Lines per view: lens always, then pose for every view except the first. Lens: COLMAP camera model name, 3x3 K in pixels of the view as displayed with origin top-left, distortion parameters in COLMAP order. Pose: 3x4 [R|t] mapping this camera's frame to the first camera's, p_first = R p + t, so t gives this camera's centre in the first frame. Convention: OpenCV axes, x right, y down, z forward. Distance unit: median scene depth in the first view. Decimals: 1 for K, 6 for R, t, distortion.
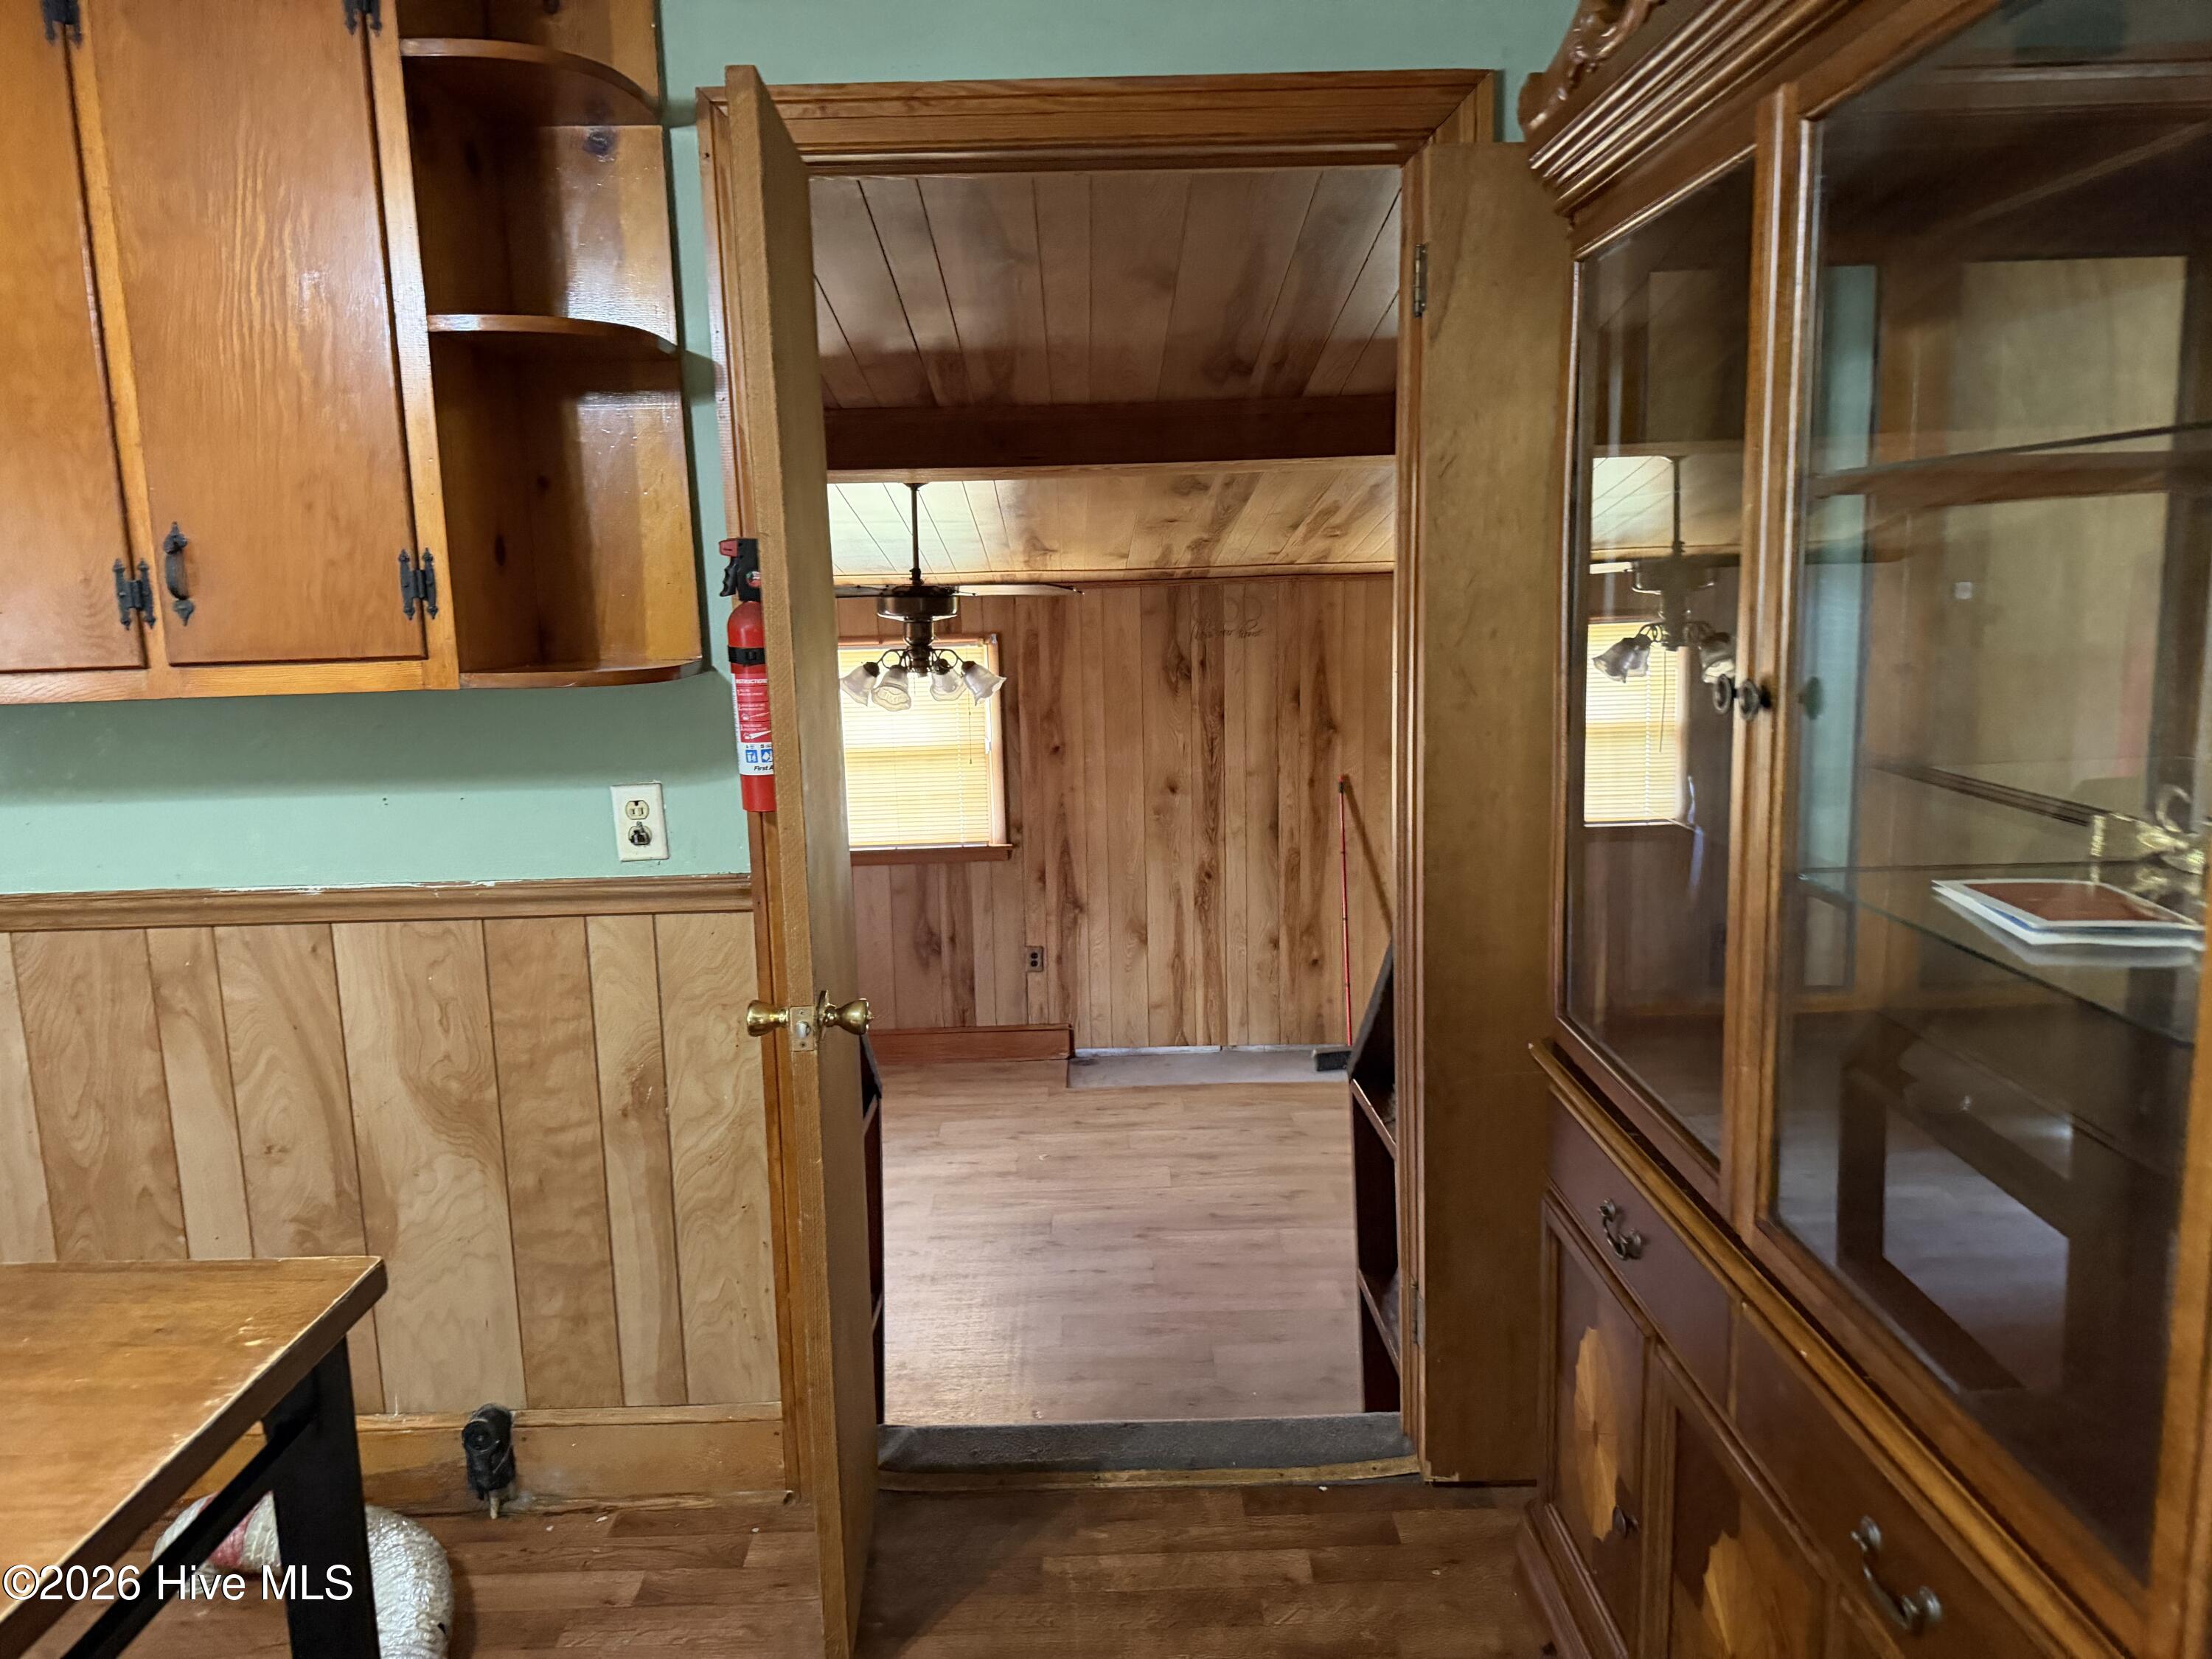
lens RADIAL K [[1521.1, 0, 1102.9], [0, 1521.1, 845.3], [0, 0, 1]] dist [0.159416, -0.246617]
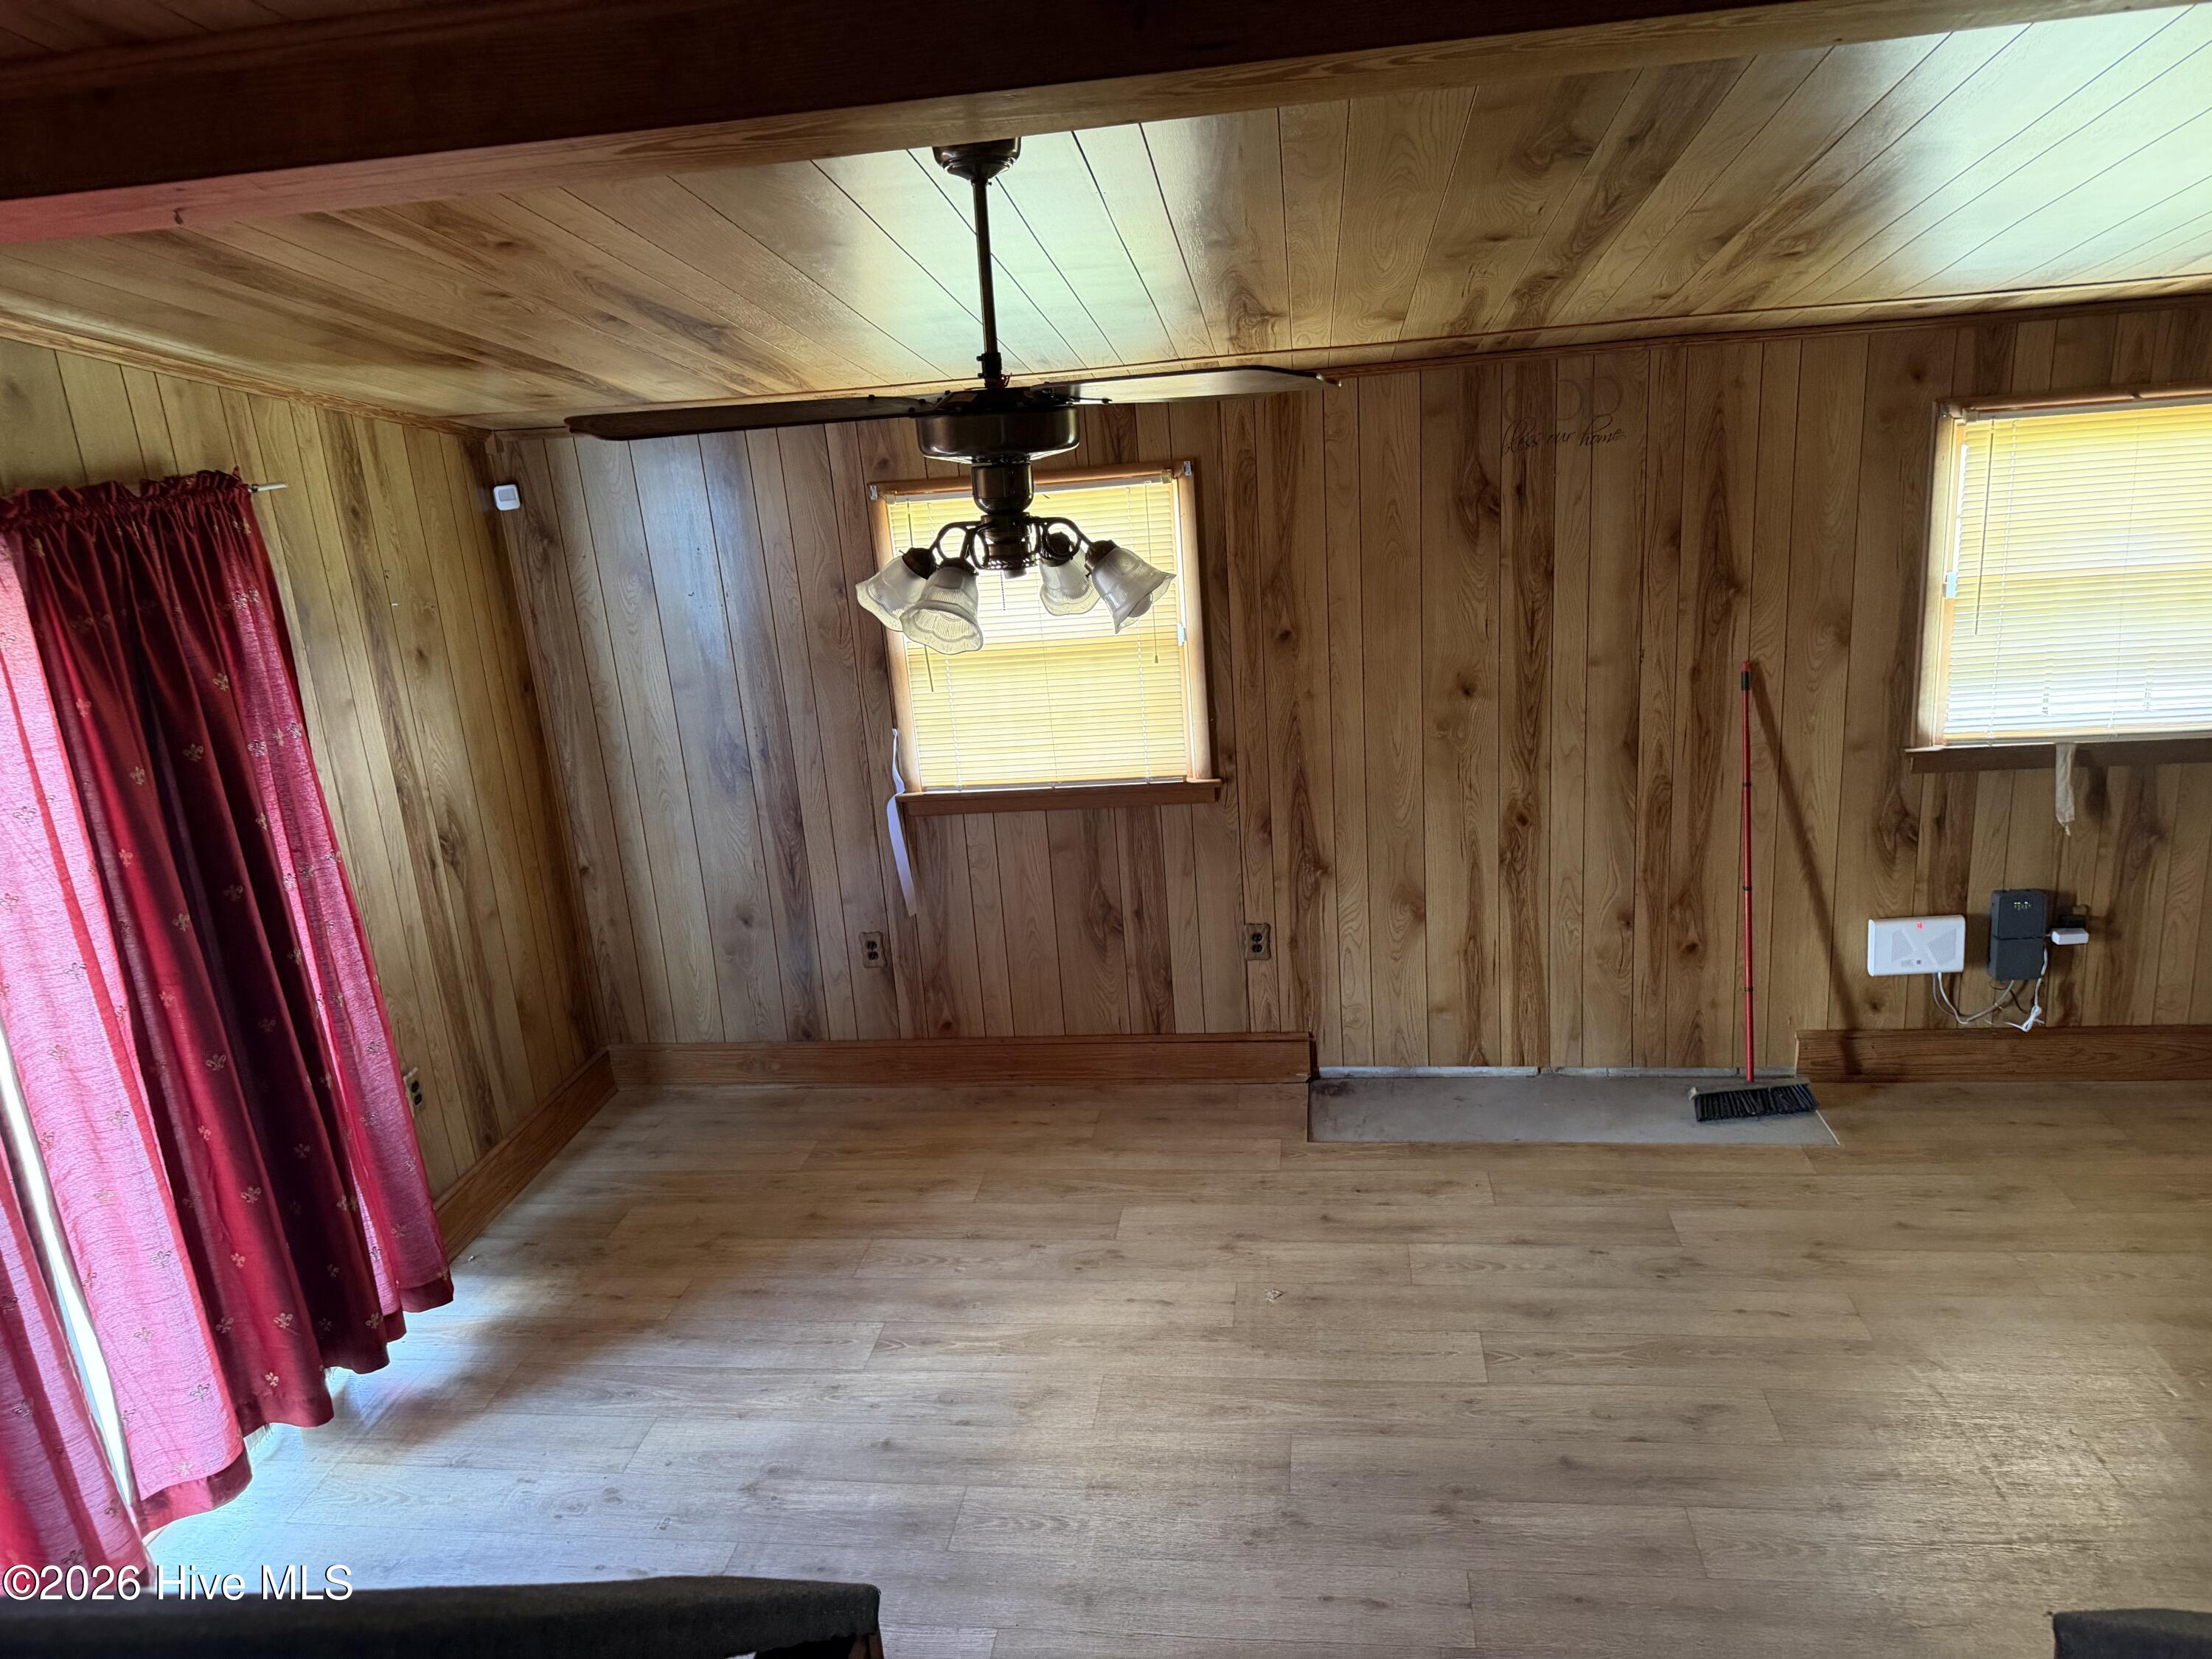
lens RADIAL K [[1521.1, 0, 1102.9], [0, 1521.1, 845.3], [0, 0, 1]] dist [0.159416, -0.246617]
pose [[0.988057, -0.008146, -0.153872, -0.007640], [0.026664, 0.992576, 0.118669, -0.054079], [0.151763, -0.121354, 0.980939, 0.329980]]
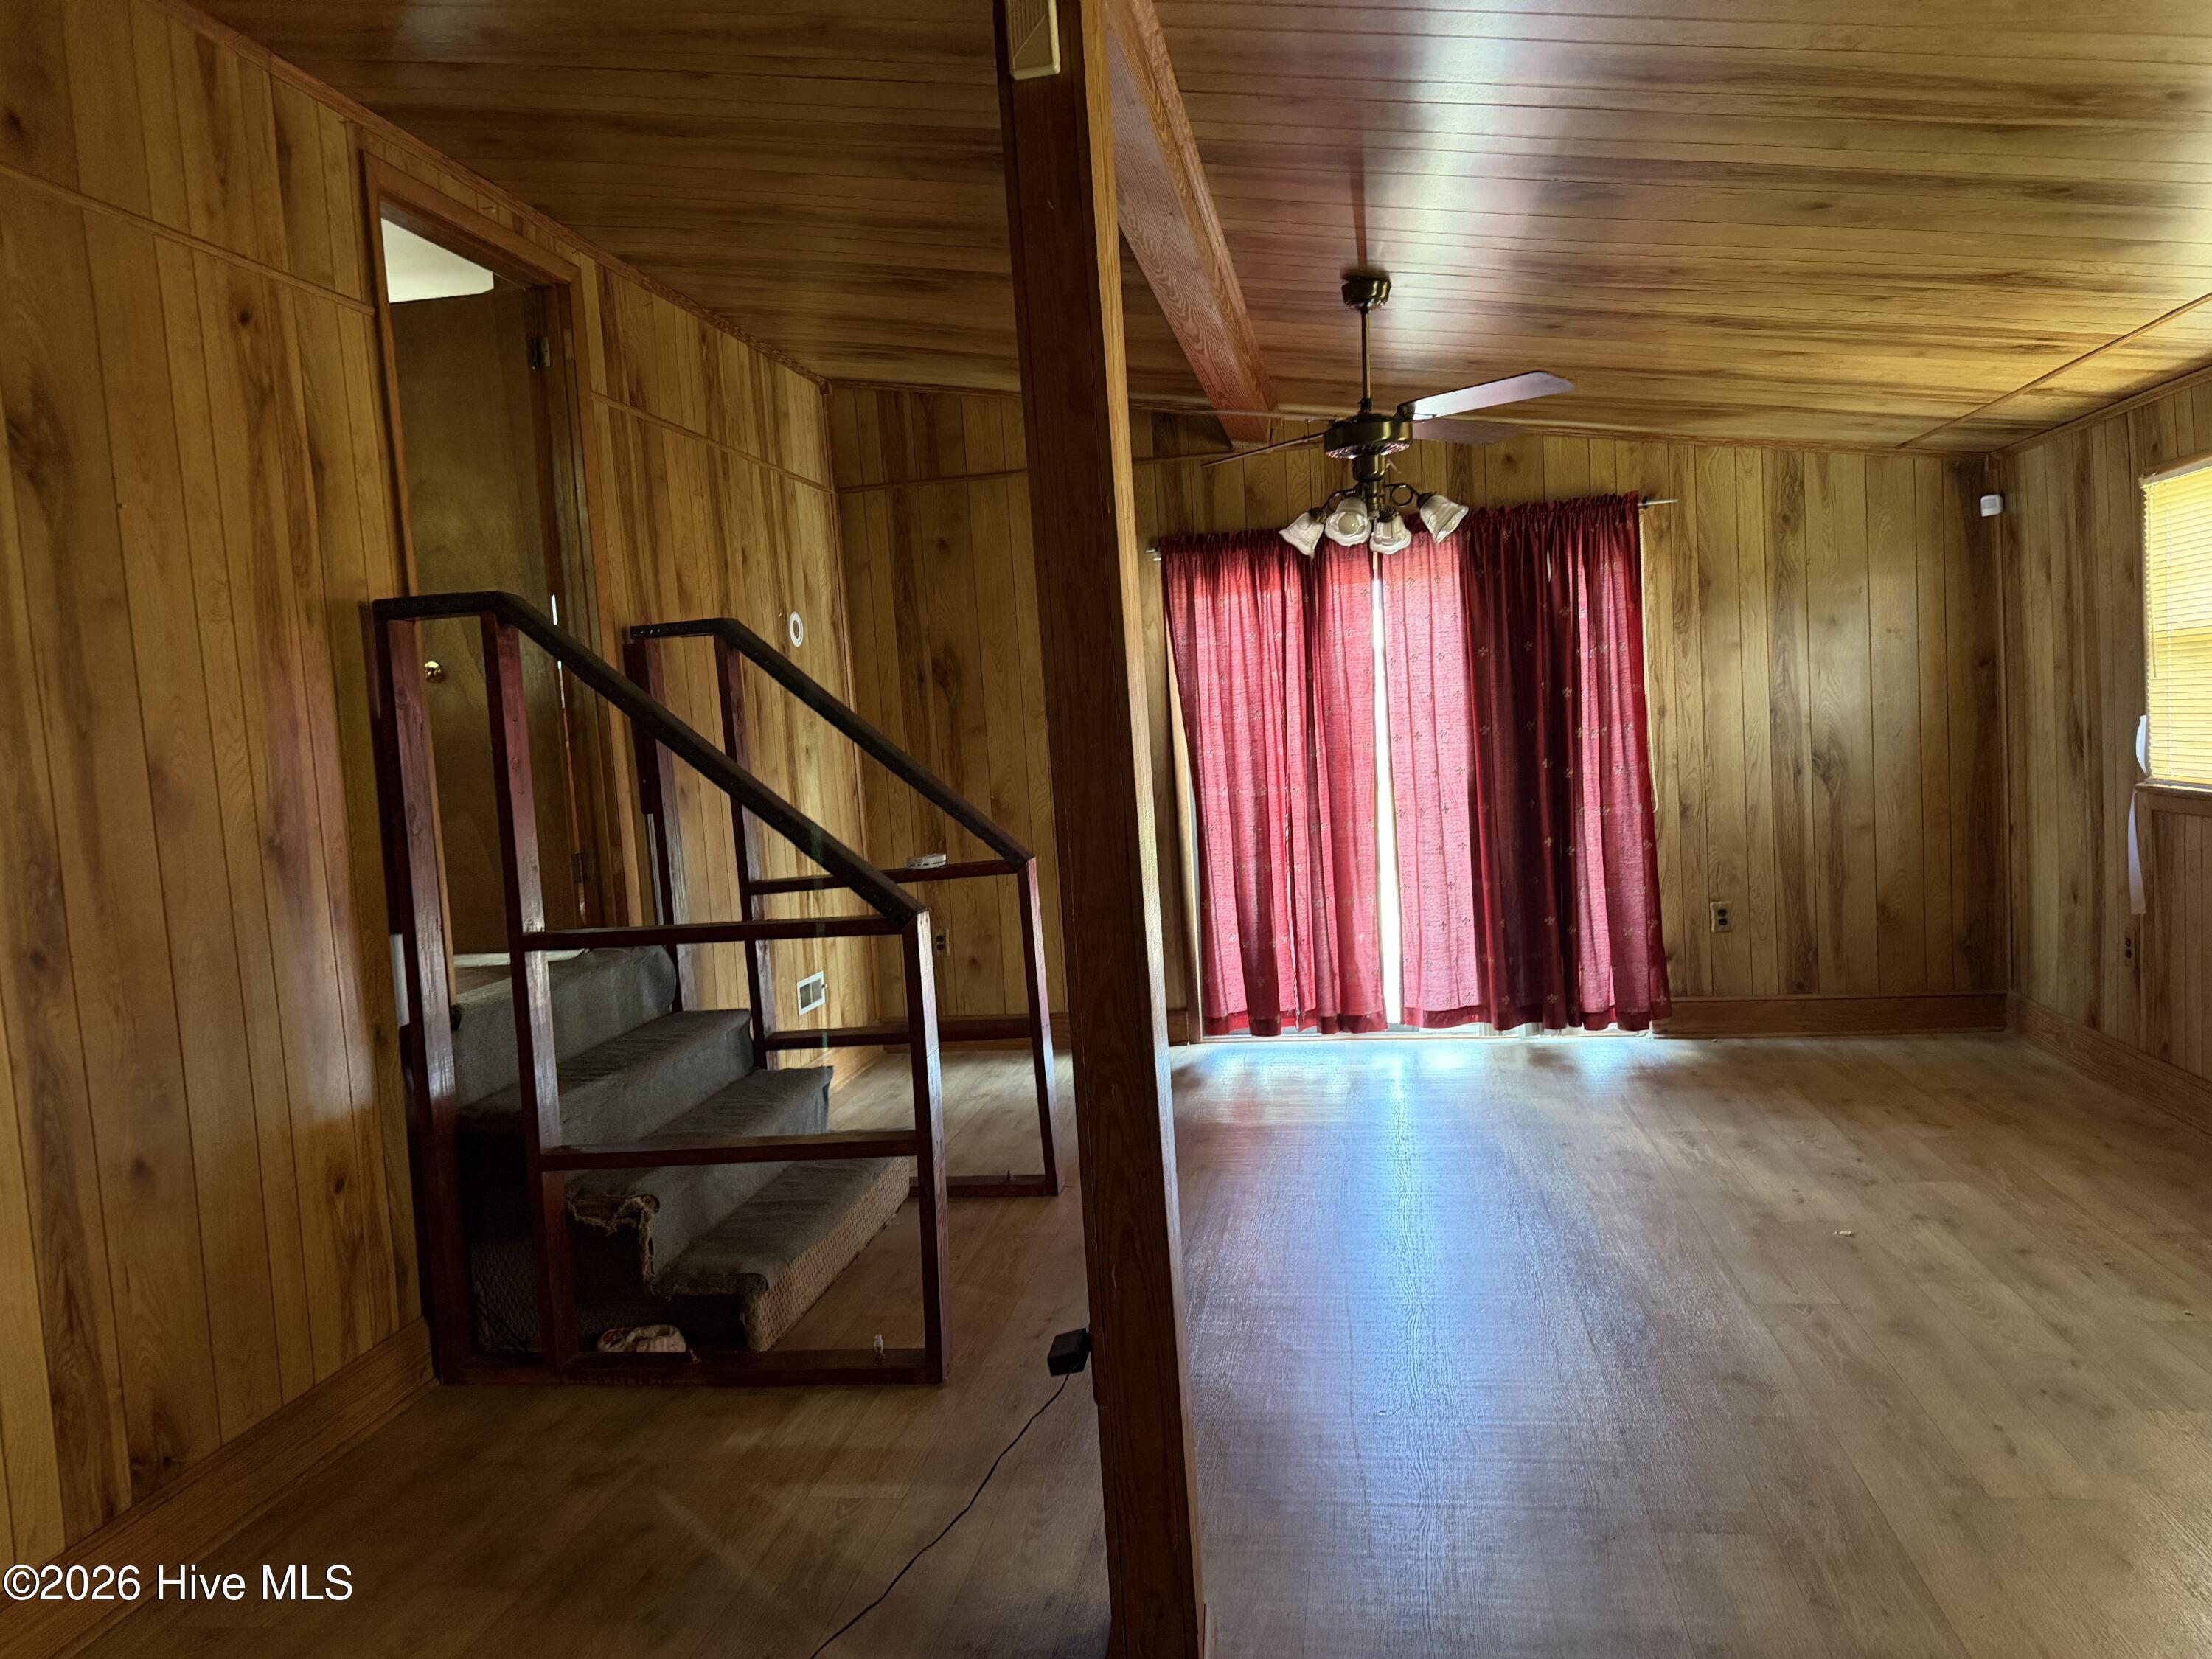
lens RADIAL K [[1555.6, 0, 1106.4], [0, 1555.6, 839.8], [0, 0, 1]] dist [0.128266, -0.174145]
pose [[-0.170515, 0.114681, -0.978659, 0.578118], [-0.101776, 0.985842, 0.133255, -0.019312], [0.980085, 0.122326, -0.156429, 0.674131]]
